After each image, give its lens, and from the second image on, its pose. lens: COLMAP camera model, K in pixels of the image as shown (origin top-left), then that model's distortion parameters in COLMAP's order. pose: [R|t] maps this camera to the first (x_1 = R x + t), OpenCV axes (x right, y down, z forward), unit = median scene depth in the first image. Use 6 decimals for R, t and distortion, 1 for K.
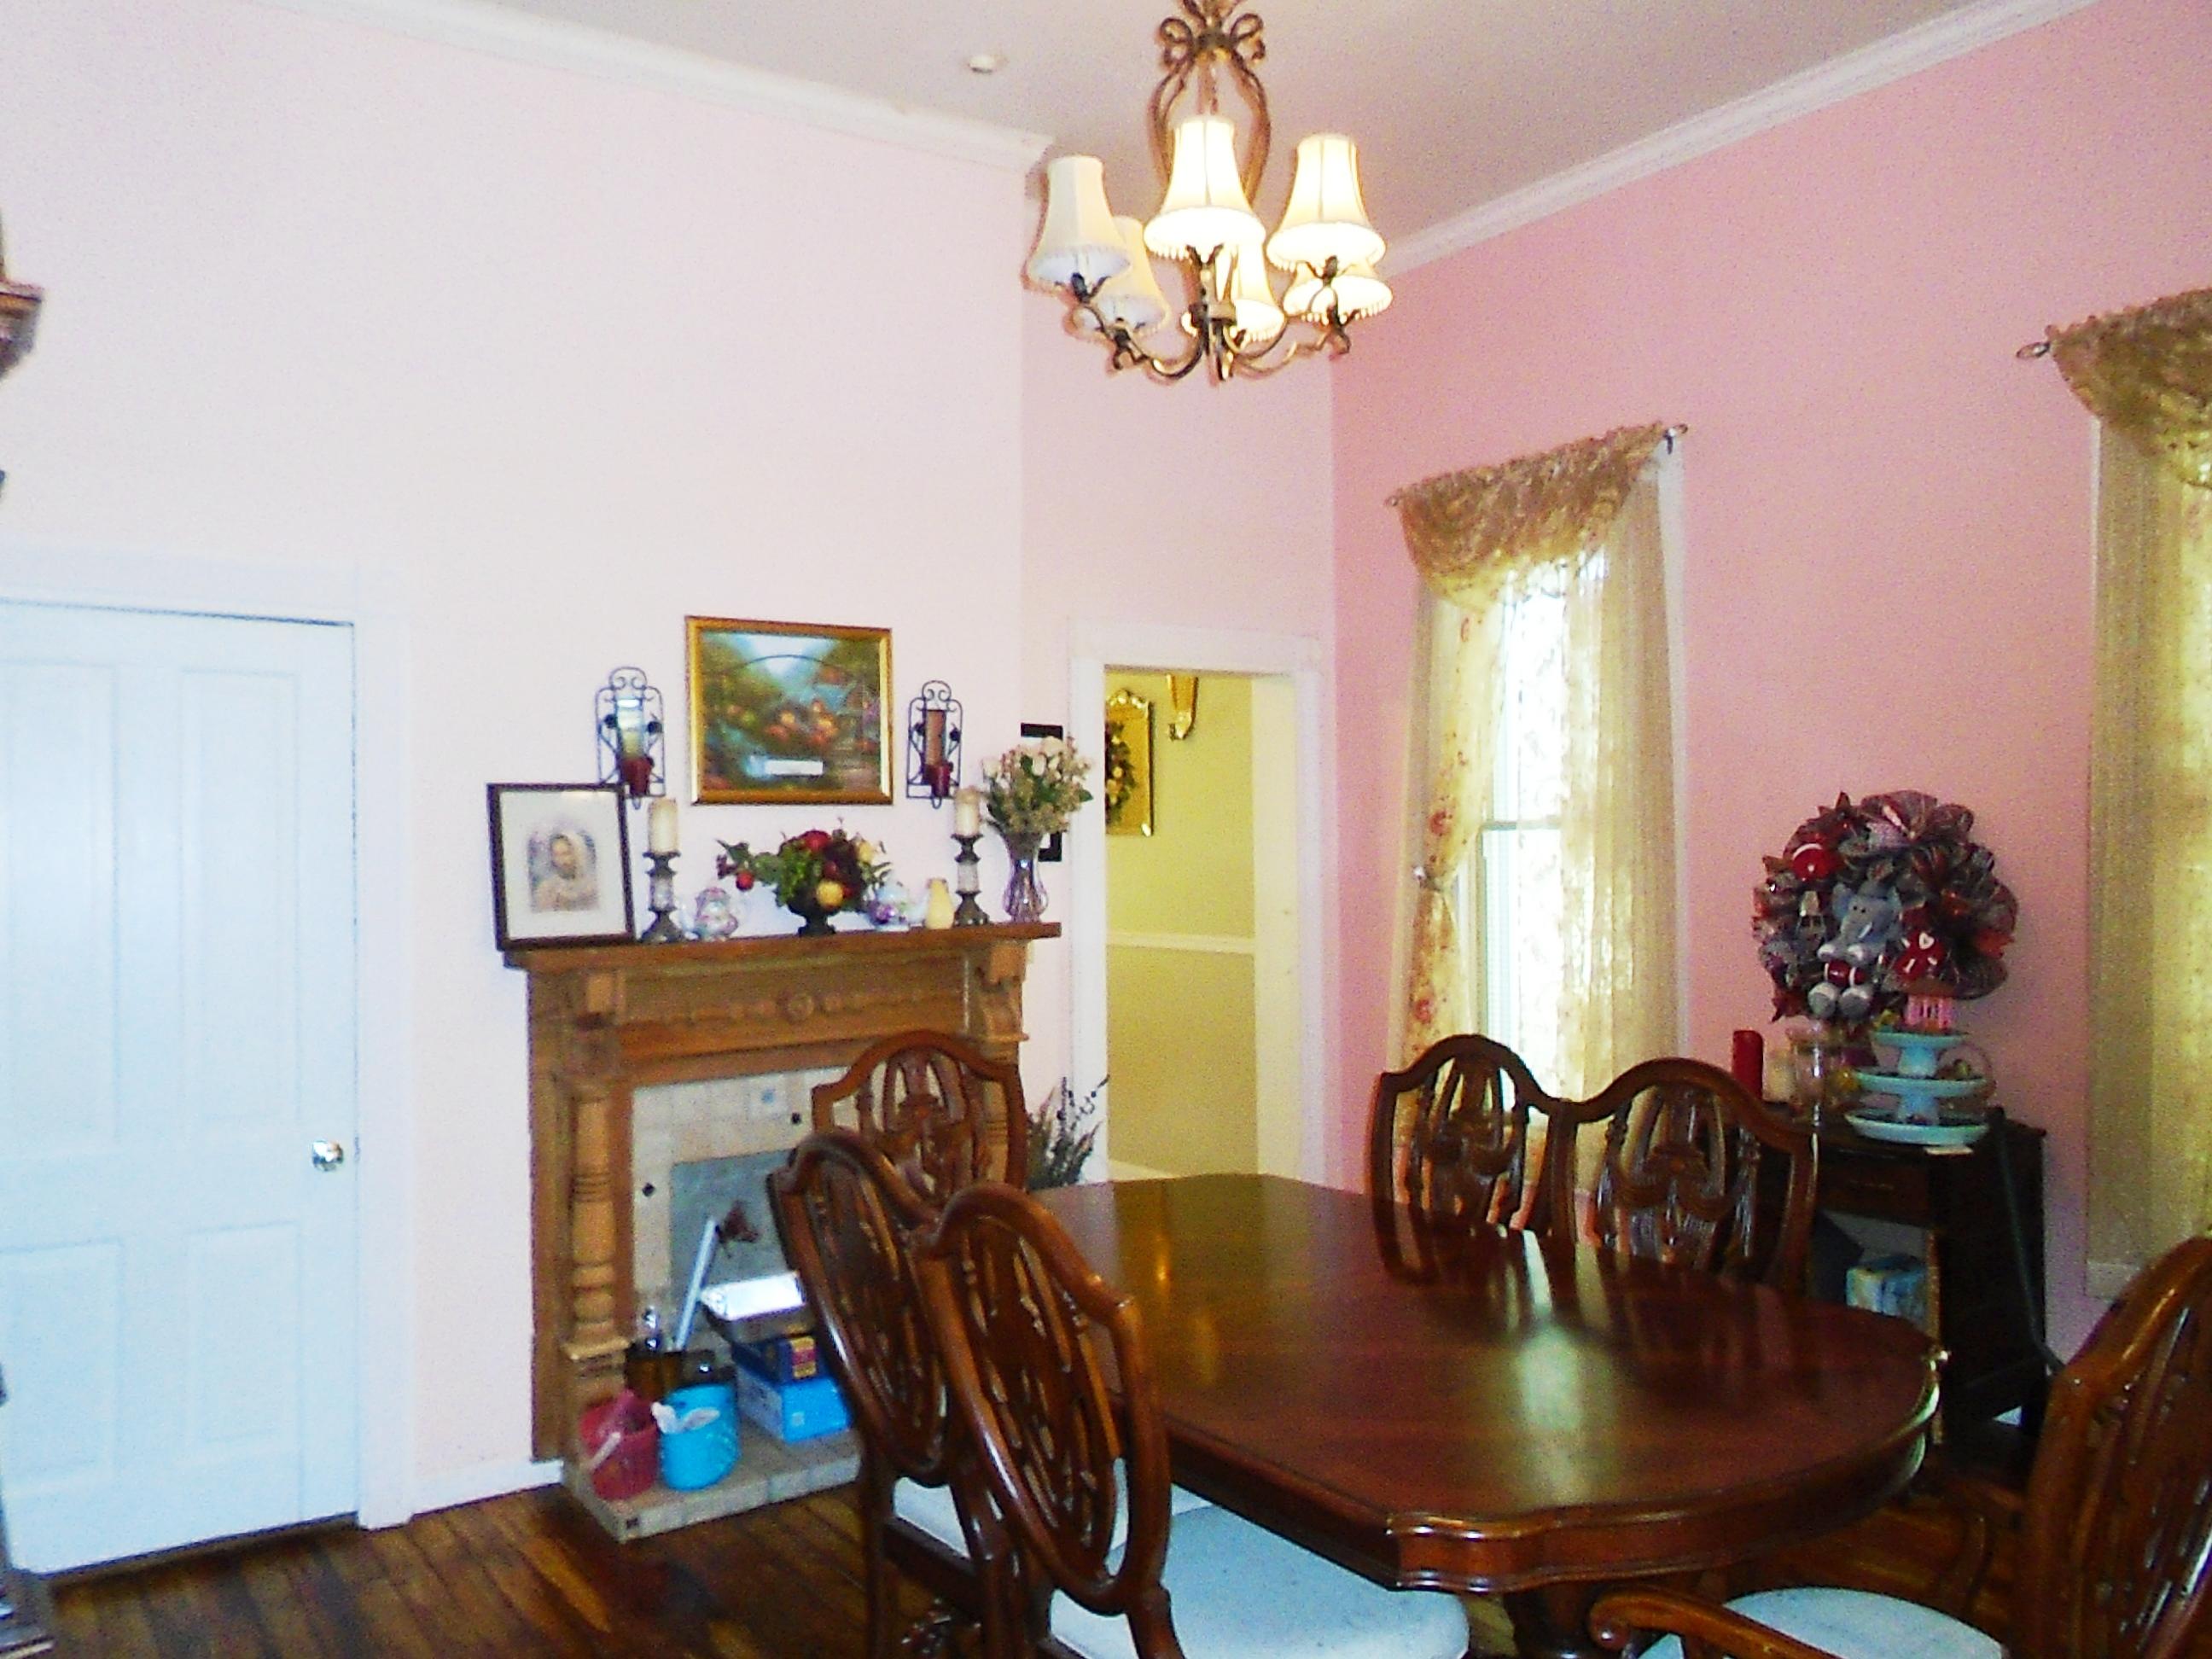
lens RADIAL K [[1676.7, 0, 1106.0], [0, 1676.7, 829.5], [0, 0, 1]] dist [-0.008948, 0.009015]
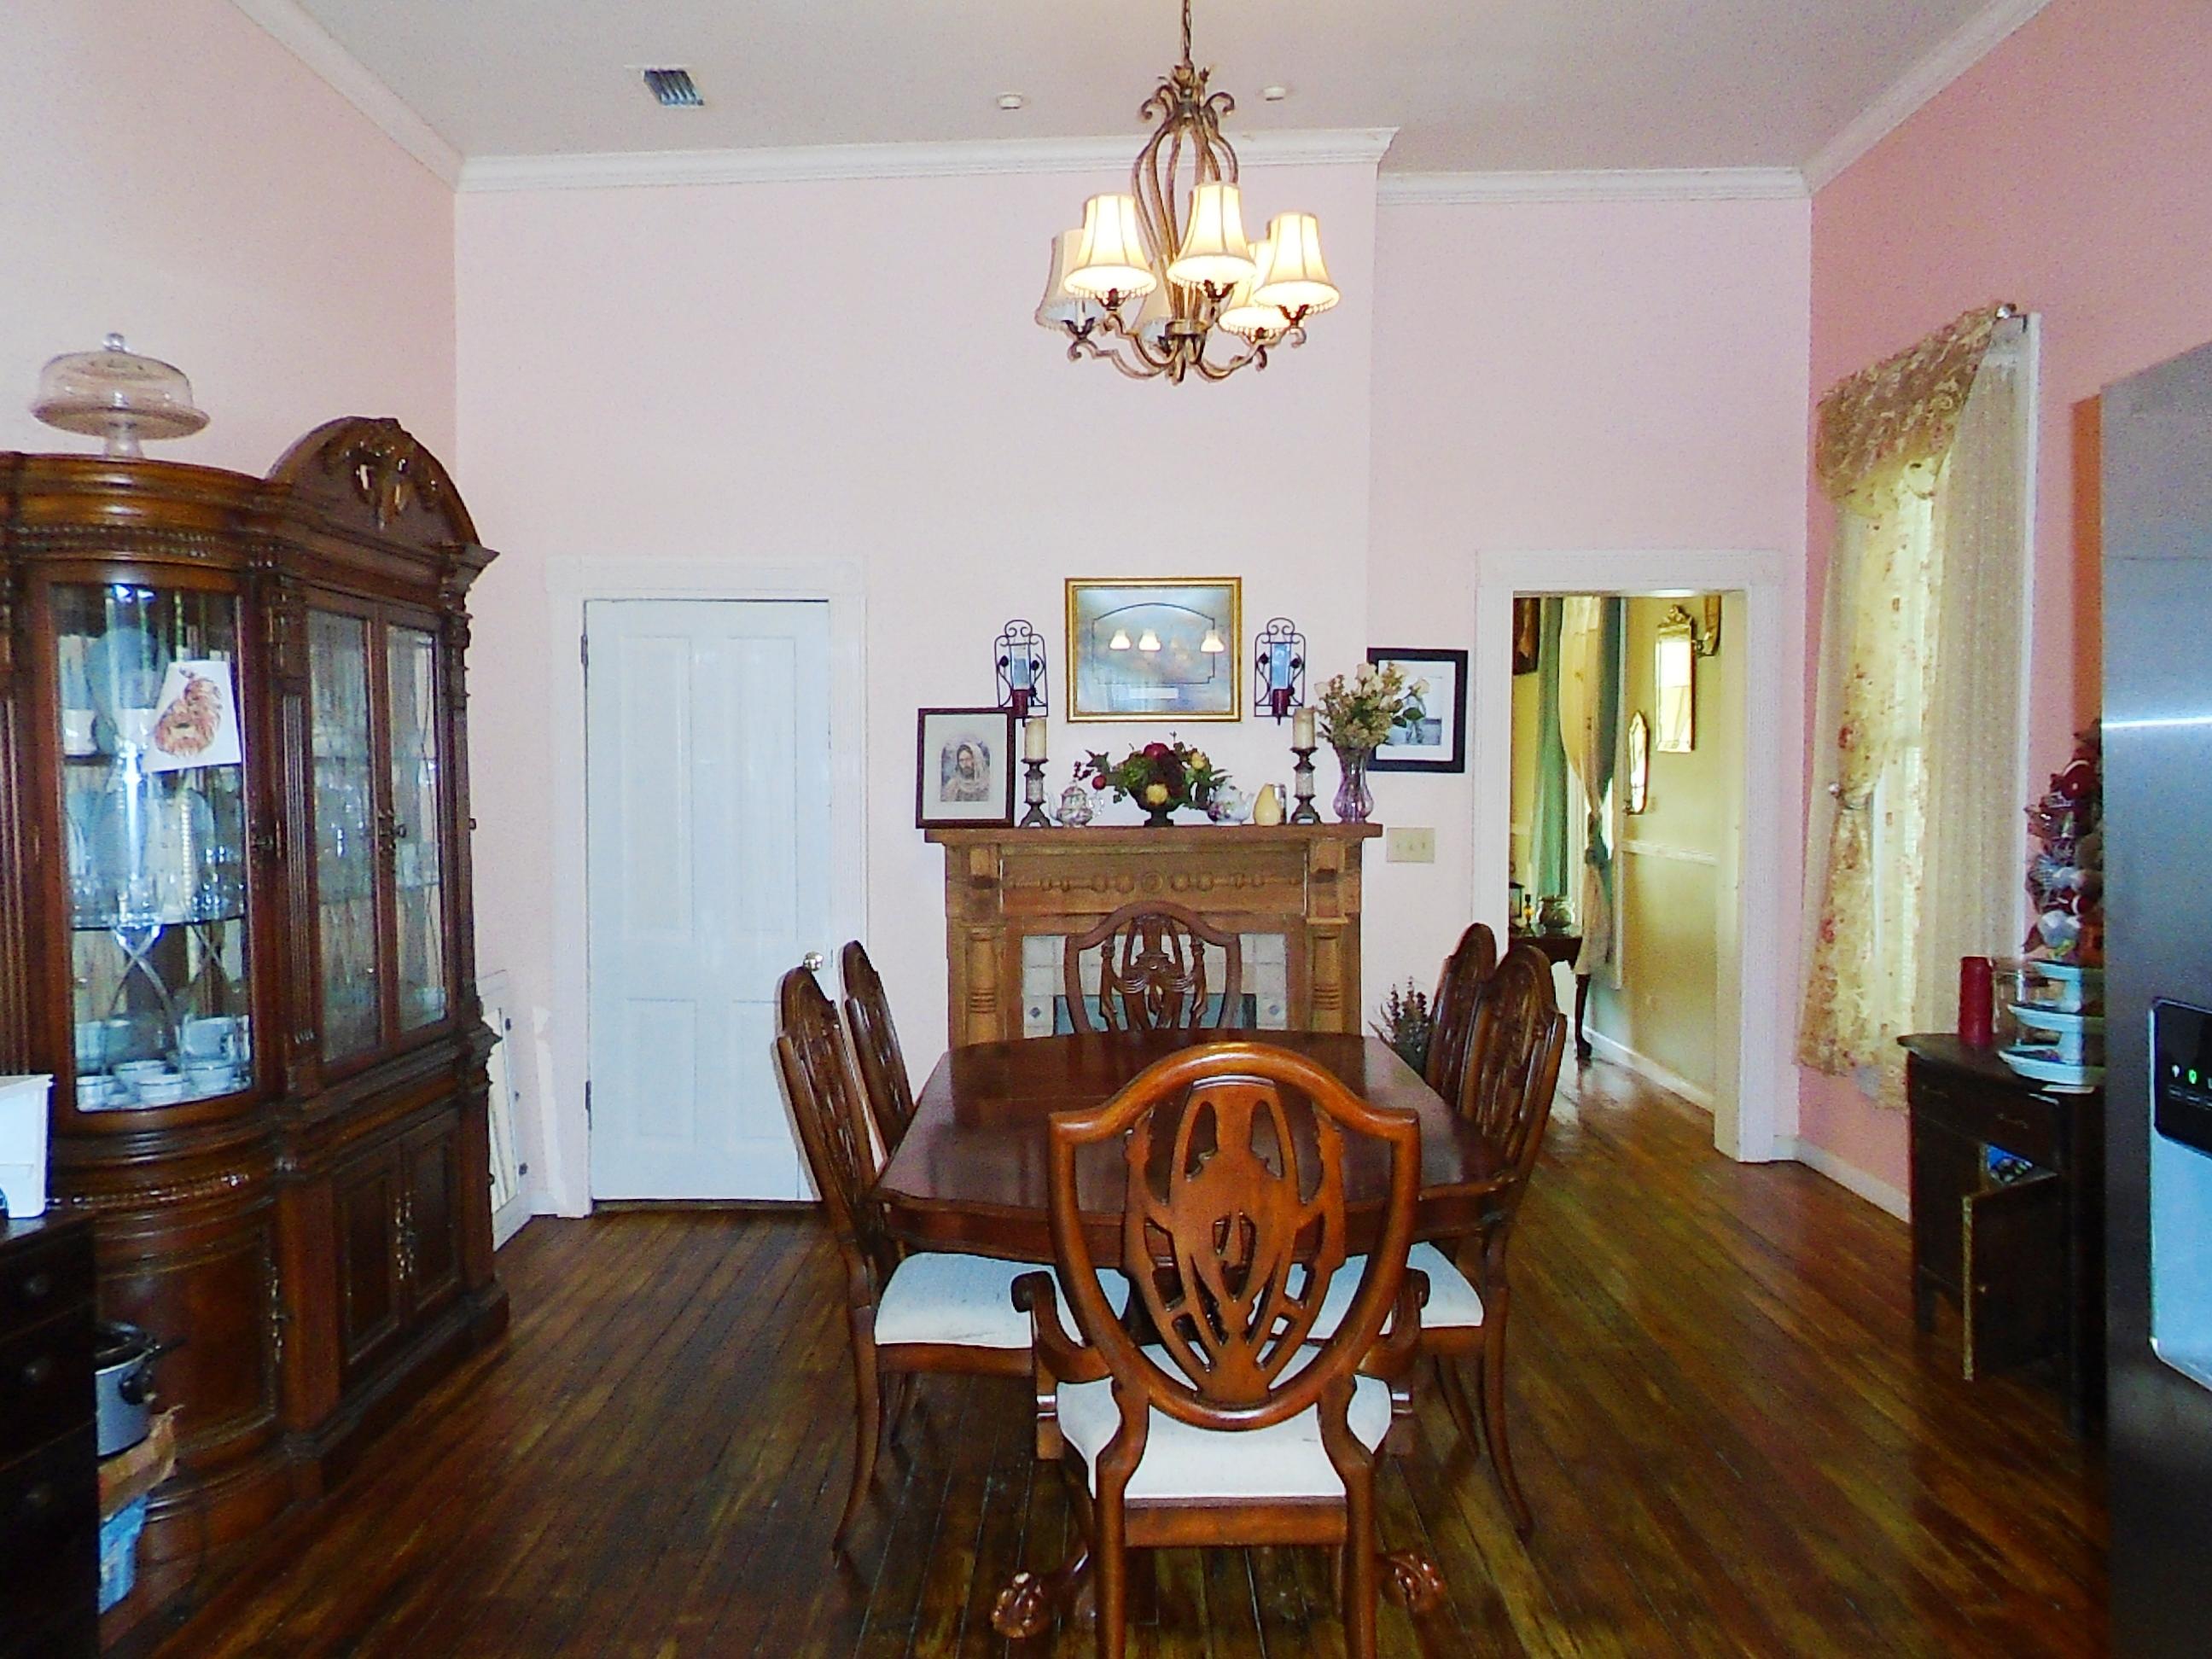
lens RADIAL K [[1676.7, 0, 1106.0], [0, 1676.7, 829.5], [0, 0, 1]] dist [-0.008948, 0.009015]
pose [[0.815845, 0.031018, -0.577438, 0.527144], [-0.003240, 0.998790, 0.049075, 0.003509], [0.578262, -0.038167, 0.814958, -0.050036]]
